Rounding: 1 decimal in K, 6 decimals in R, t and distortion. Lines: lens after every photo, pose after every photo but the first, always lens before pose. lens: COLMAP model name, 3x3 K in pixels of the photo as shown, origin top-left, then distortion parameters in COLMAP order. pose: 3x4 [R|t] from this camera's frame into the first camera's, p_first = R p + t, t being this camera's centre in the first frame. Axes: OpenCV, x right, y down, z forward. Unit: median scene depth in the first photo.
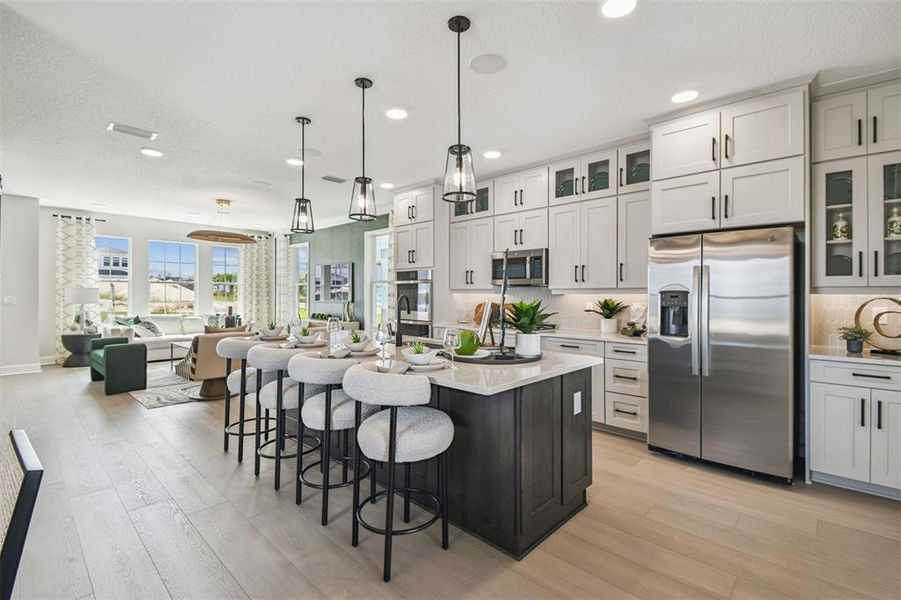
lens RADIAL K [[396.6, 0, 452.9], [0, 396.6, 292.4], [0, 0, 1]] dist [0.034232, -0.024418]
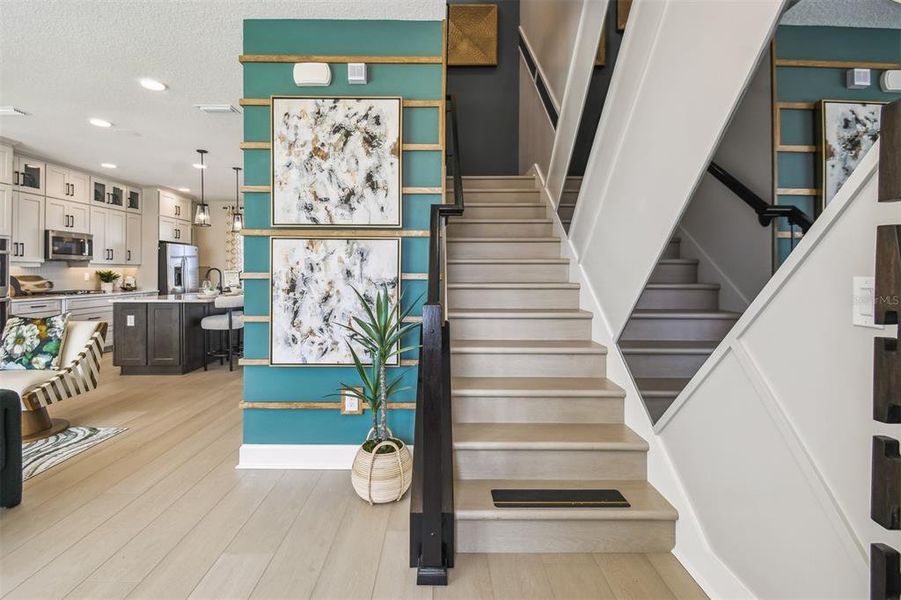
lens RADIAL K [[417.1, 0, 452.4], [0, 417.1, 273.2], [0, 0, 1]] dist [0.027597, -0.030476]
pose [[-0.699927, -0.003838, 0.714204, -2.045536], [-0.005154, 0.999987, 0.000323, 0.021174], [-0.714196, -0.003455, -0.699937, 1.347662]]
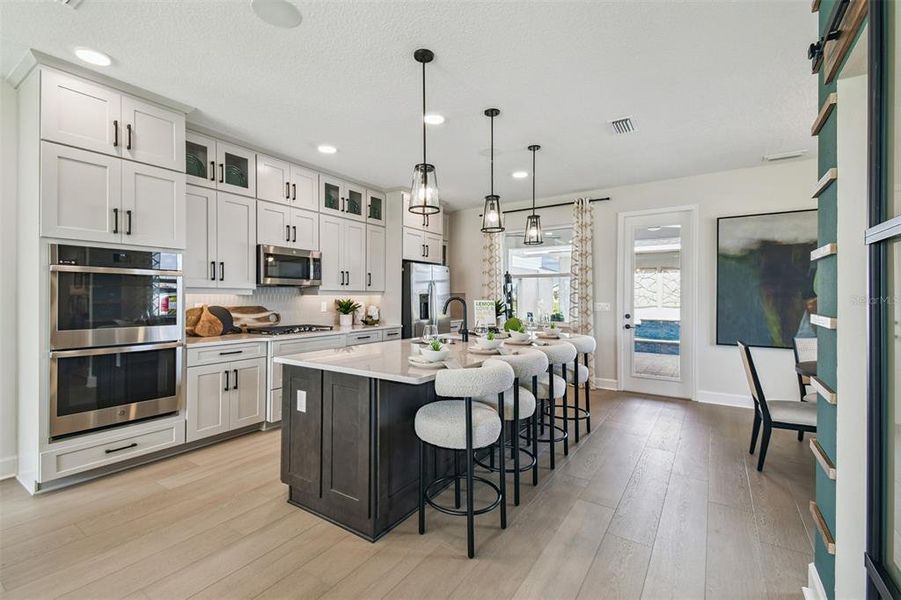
lens RADIAL K [[397.2, 0, 448.9], [0, 397.2, 298.5], [0, 0, 1]] dist [0.043415, -0.024905]
pose [[-0.169901, -0.008293, 0.985426, -1.042596], [-0.009302, 0.999934, 0.006811, 0.002794], [-0.985417, -0.008009, -0.169967, 1.011750]]
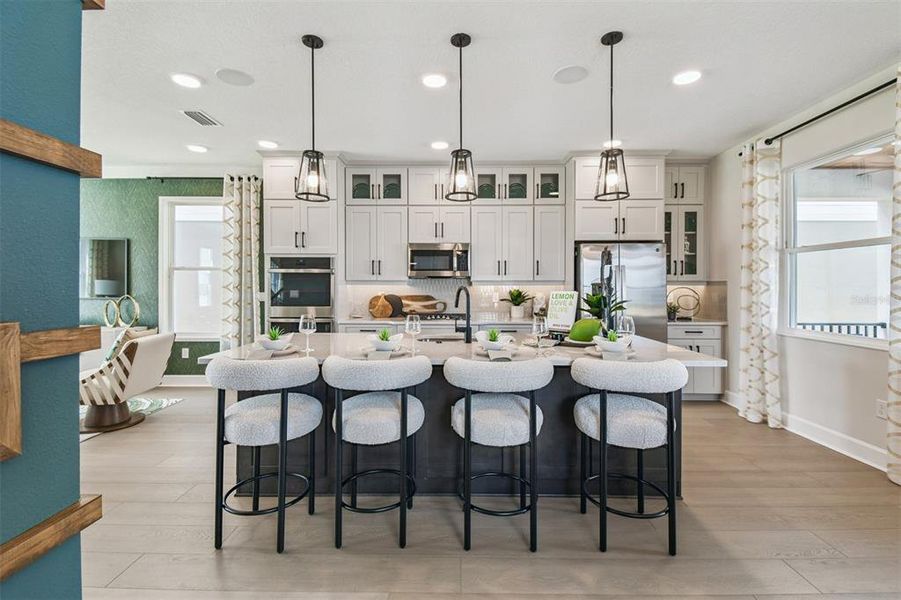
lens RADIAL K [[399.8, 0, 448.9], [0, 399.8, 289.1], [0, 0, 1]] dist [0.043729, 0.000142]
pose [[0.743589, -0.004235, 0.668624, -0.646498], [-0.001893, 0.999963, 0.008439, 0.005571], [-0.668635, -0.007541, 0.743553, 0.271673]]
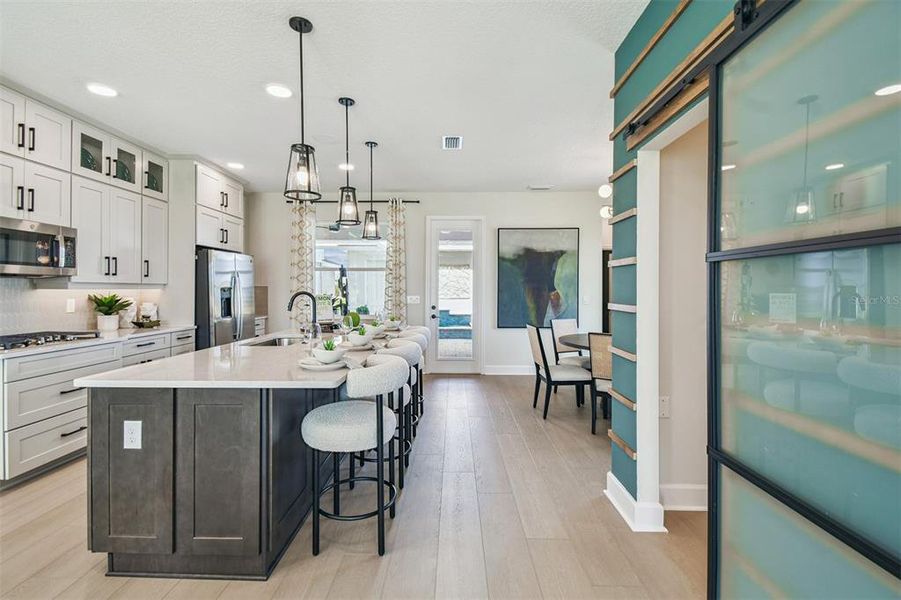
lens RADIAL K [[396.6, 0, 452.9], [0, 396.6, 292.4], [0, 0, 1]] dist [0.034232, -0.024418]
pose [[-0.679658, -0.009006, 0.733473, -0.970533], [-0.008462, 0.999954, 0.004437, 0.000637], [-0.733480, -0.003191, -0.679704, 1.187021]]
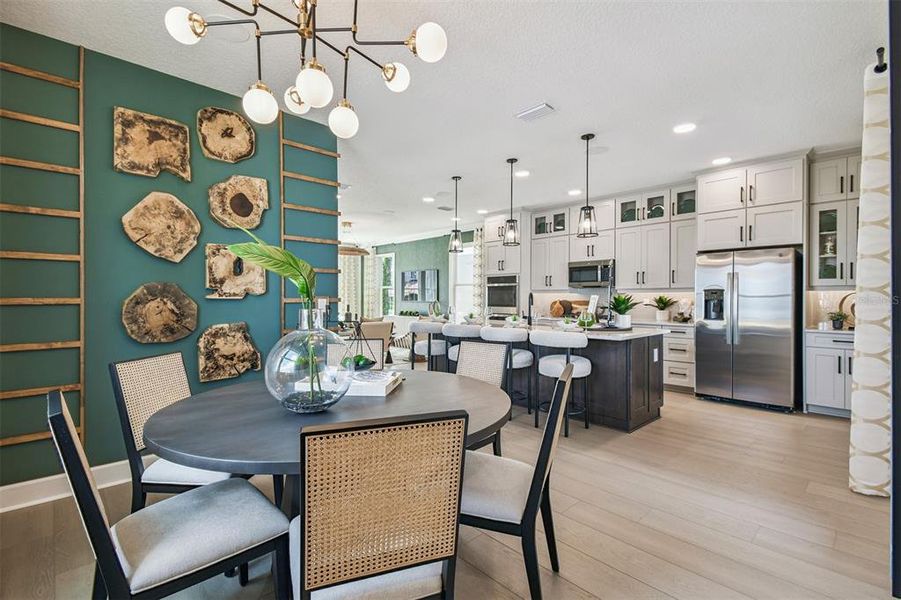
lens RADIAL K [[397.2, 0, 448.9], [0, 397.2, 298.5], [0, 0, 1]] dist [0.043415, -0.024905]
pose [[0.998253, -0.003705, -0.058967, -0.298953], [0.004135, 0.999966, 0.007173, 0.013429], [0.058939, -0.007404, 0.998234, -0.484202]]
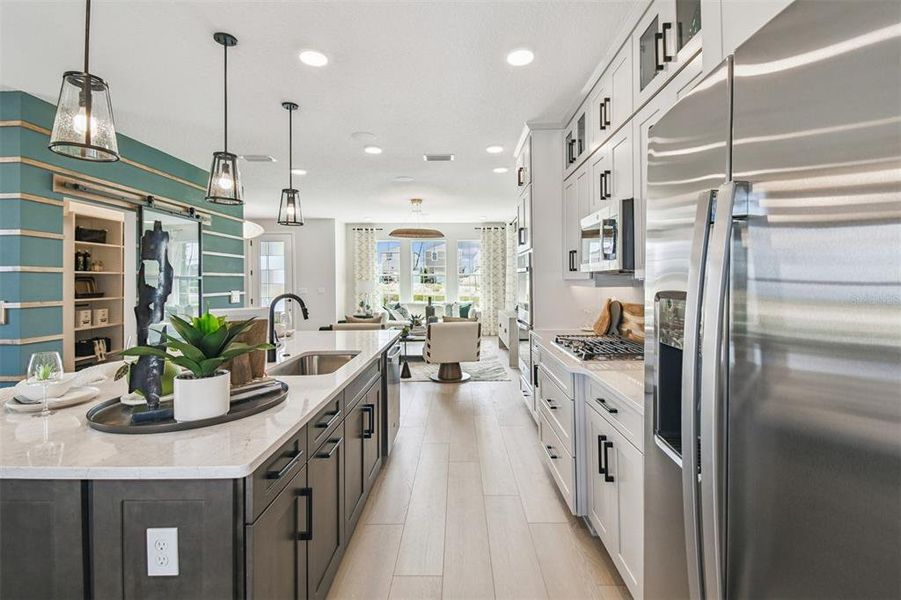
lens RADIAL K [[407.6, 0, 454.1], [0, 407.6, 276.5], [0, 0, 1]] dist [0.045089, -0.027221]
pose [[0.681091, -0.018096, -0.731975, 0.550278], [0.013875, 0.999834, -0.011808, -0.012266], [0.732067, -0.002114, 0.681229, 0.591991]]
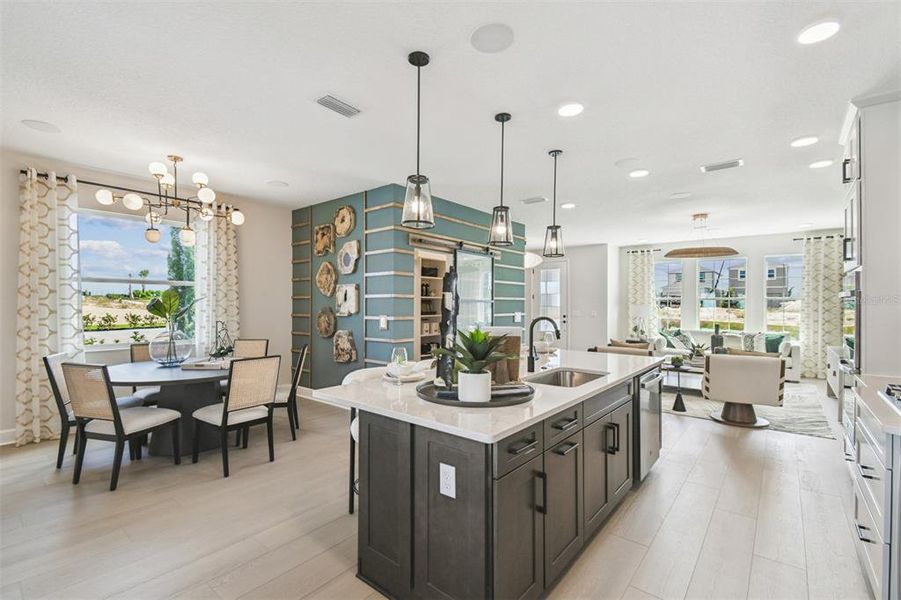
lens RADIAL K [[397.2, 0, 448.9], [0, 397.2, 298.5], [0, 0, 1]] dist [0.043415, -0.024905]
pose [[0.066752, -0.018703, -0.997594, 0.648322], [0.000436, 0.999825, -0.018716, -0.017185], [0.997769, 0.000815, 0.066749, 0.614947]]
